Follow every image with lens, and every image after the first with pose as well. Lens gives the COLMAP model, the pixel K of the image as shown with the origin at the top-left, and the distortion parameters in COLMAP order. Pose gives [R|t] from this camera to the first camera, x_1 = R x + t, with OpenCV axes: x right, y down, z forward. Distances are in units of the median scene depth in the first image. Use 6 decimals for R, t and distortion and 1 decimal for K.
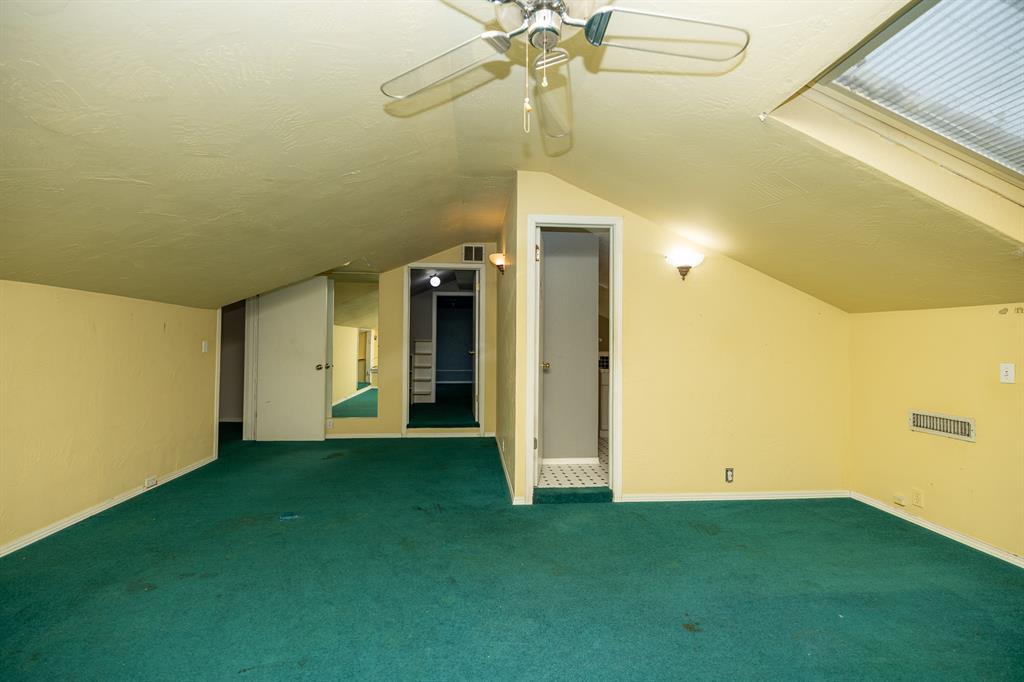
lens RADIAL K [[429.8, 0, 509.6], [0, 429.8, 337.1], [0, 0, 1]] dist [-0.003594, -0.000743]
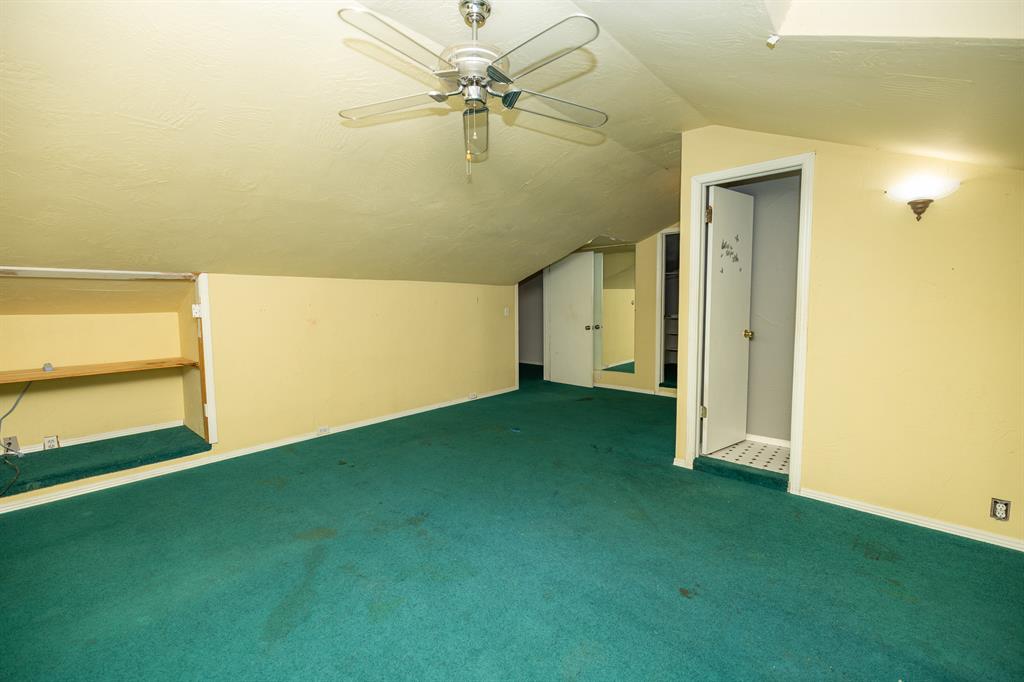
lens RADIAL K [[429.8, 0, 511.5], [0, 429.8, 339.2], [0, 0, 1]] dist [-0.003594, -0.000743]
pose [[0.682297, 0.048232, -0.729483, 0.465969], [0.026822, 0.995498, 0.090907, -0.020494], [0.730583, -0.081592, 0.677931, 0.021348]]
